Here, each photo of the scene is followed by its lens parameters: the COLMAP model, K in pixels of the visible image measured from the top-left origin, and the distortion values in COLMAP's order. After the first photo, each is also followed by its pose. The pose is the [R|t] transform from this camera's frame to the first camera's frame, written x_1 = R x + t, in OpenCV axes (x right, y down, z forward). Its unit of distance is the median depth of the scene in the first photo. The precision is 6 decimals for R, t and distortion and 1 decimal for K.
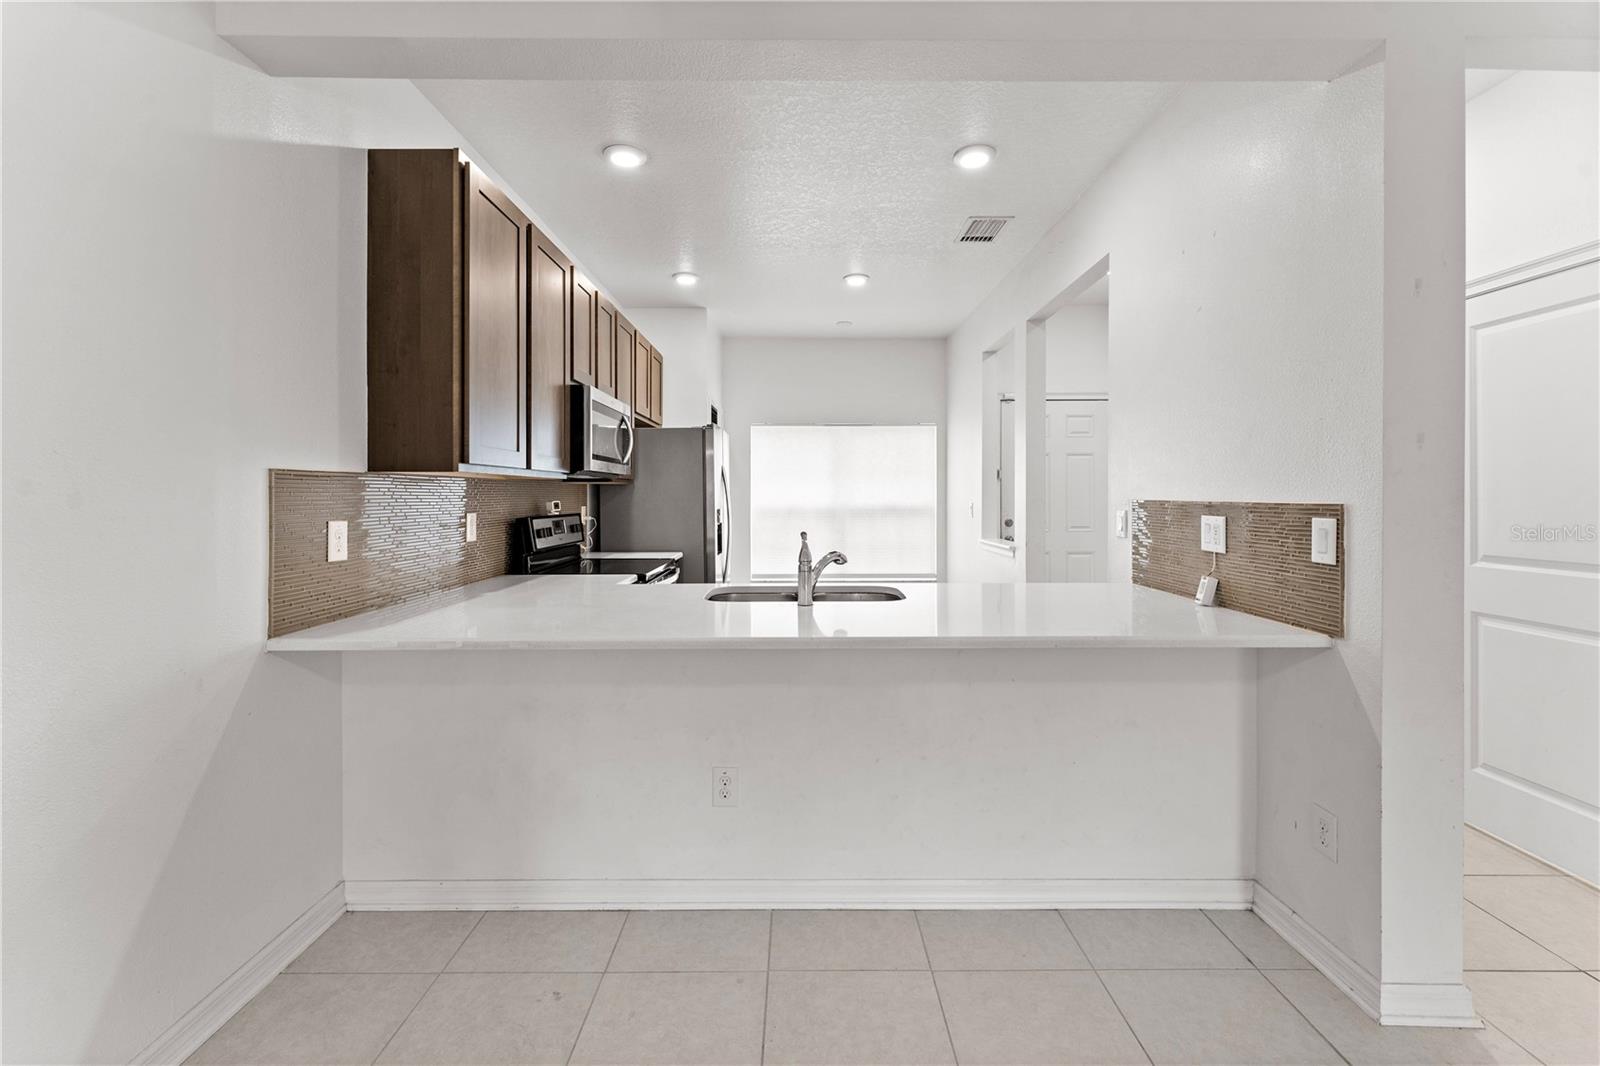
lens RADIAL K [[653.7, 0, 790.6], [0, 653.7, 493.5], [0, 0, 1]] dist [0.002893, -0.000296]
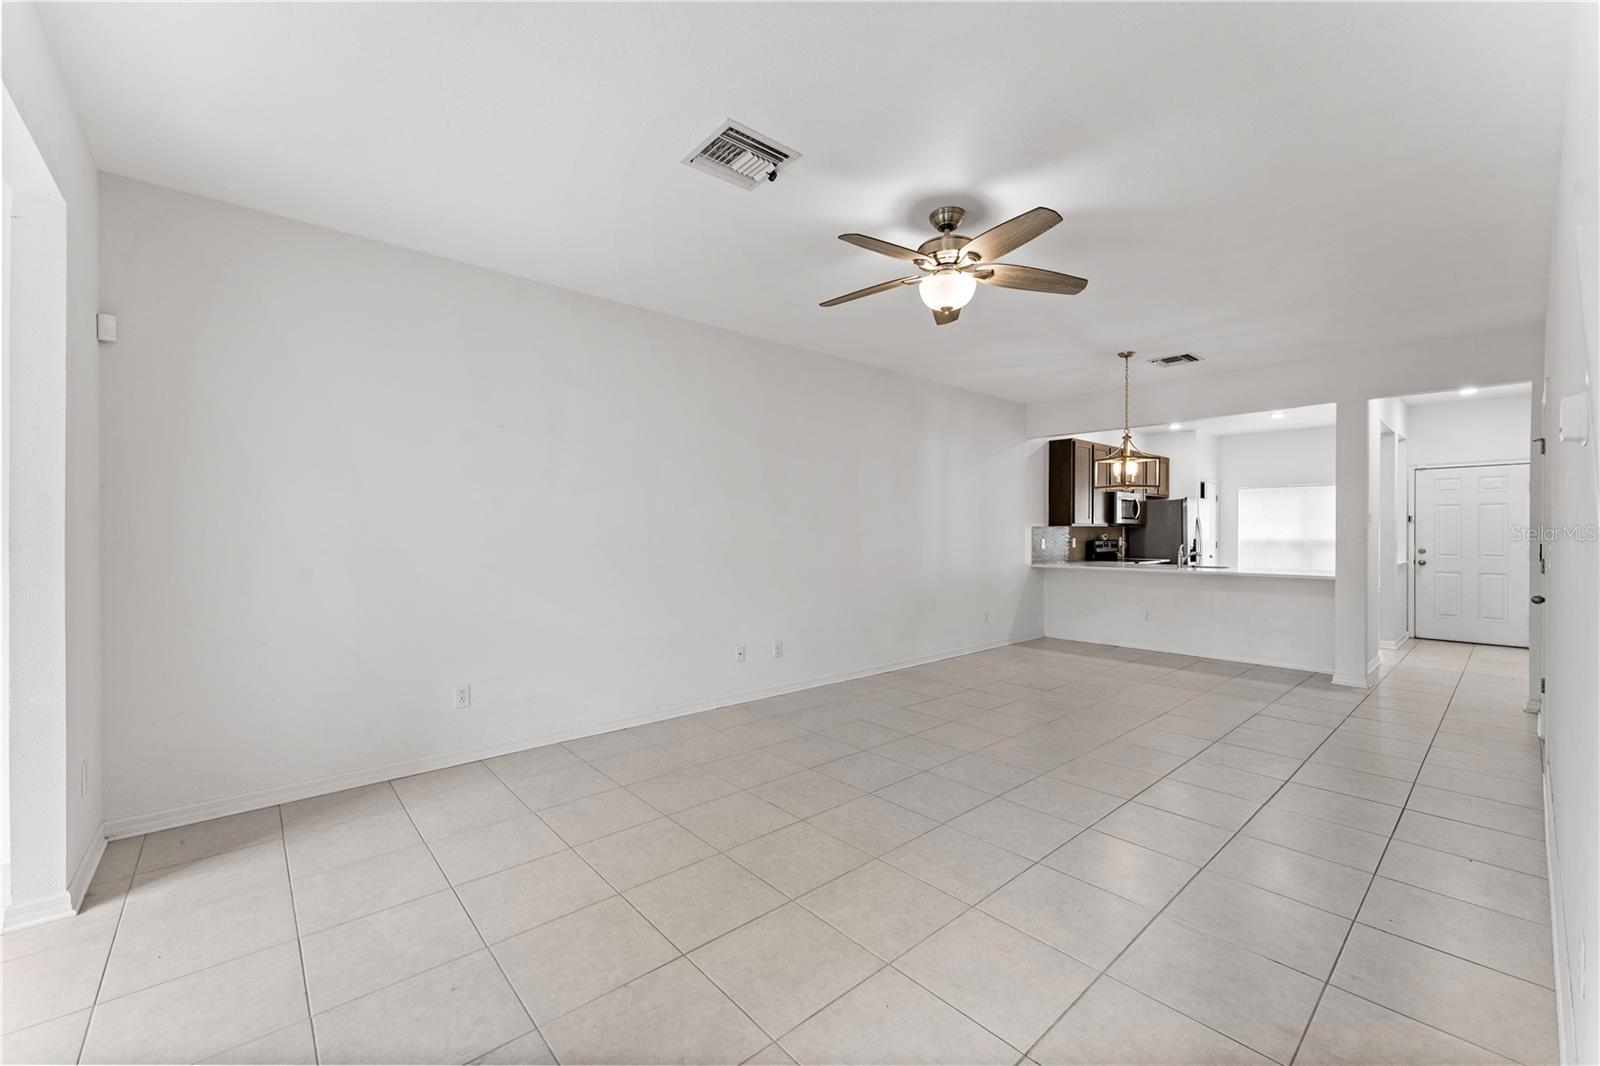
lens RADIAL K [[653.7, 0, 791.9], [0, 653.7, 530.4], [0, 0, 1]] dist [0.002893, -0.000296]
pose [[0.667144, 0.000786, -0.744928, 0.822518], [0.001240, 0.999997, 0.002166, -0.013381], [0.744927, -0.002369, 0.667141, -1.828845]]
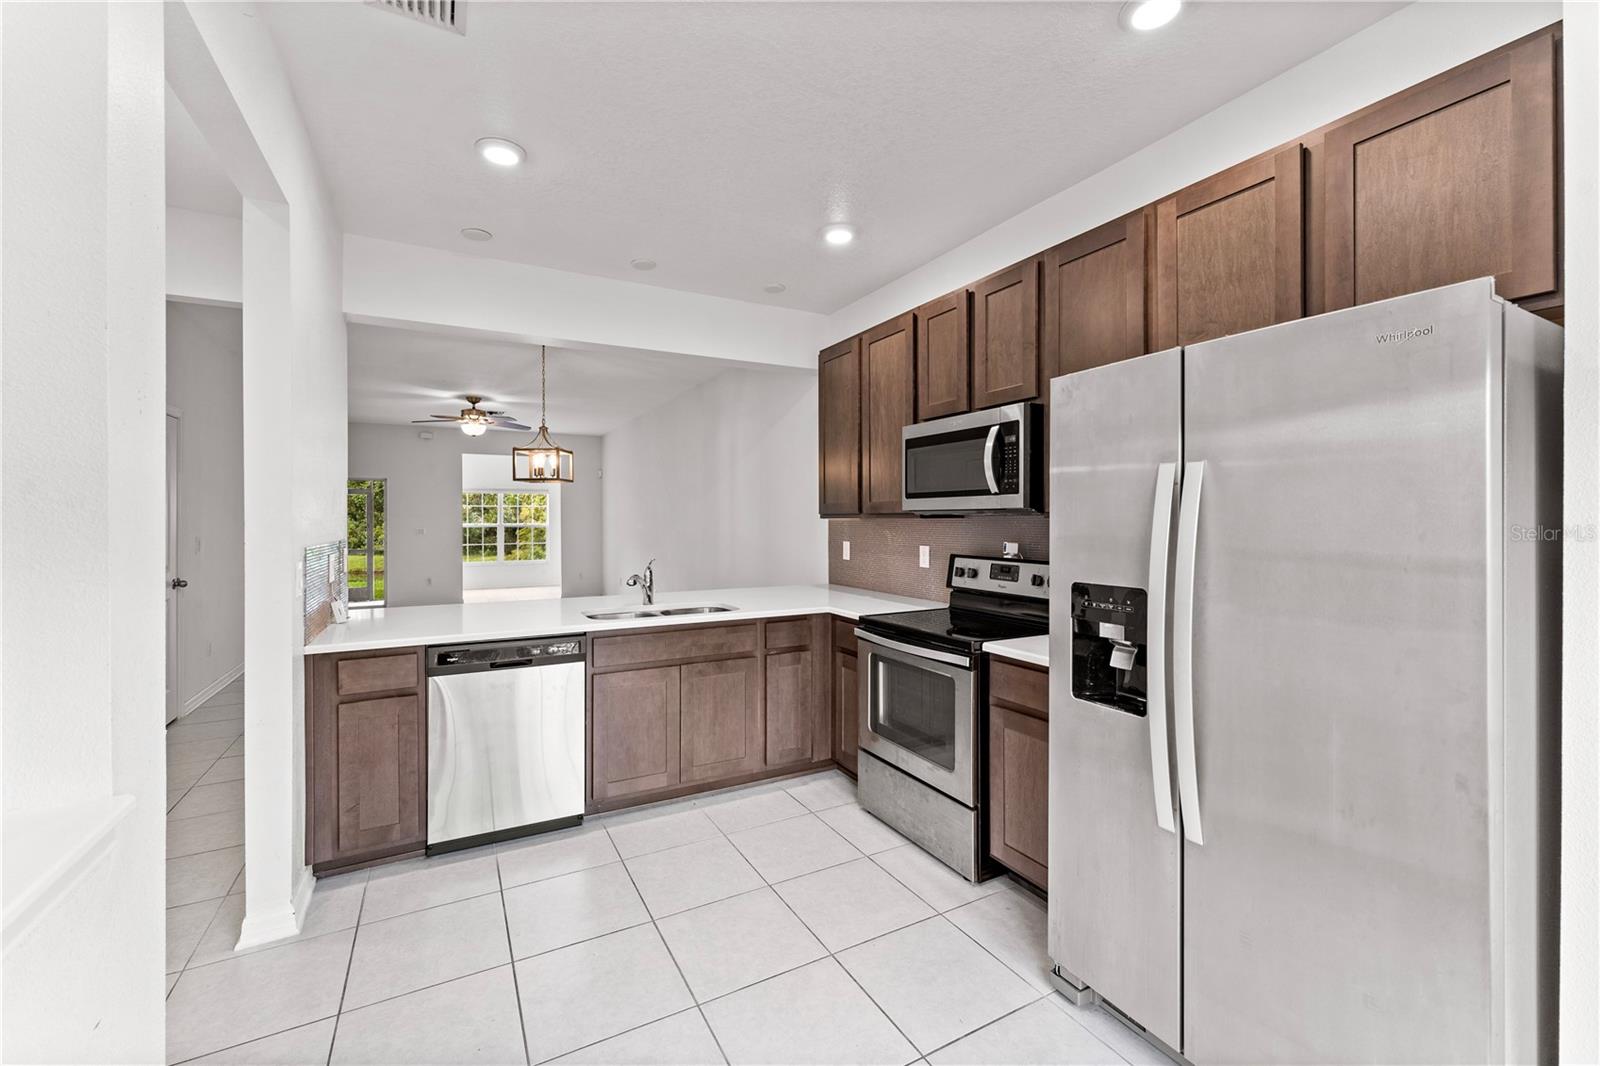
lens RADIAL K [[653.7, 0, 798.0], [0, 653.7, 528.4], [0, 0, 1]] dist [0.002893, -0.000296]
pose [[-0.879674, 0.012508, -0.475413, 0.327784], [0.005852, 0.999863, 0.015479, -0.024777], [0.475542, 0.010834, -0.879626, 1.853598]]
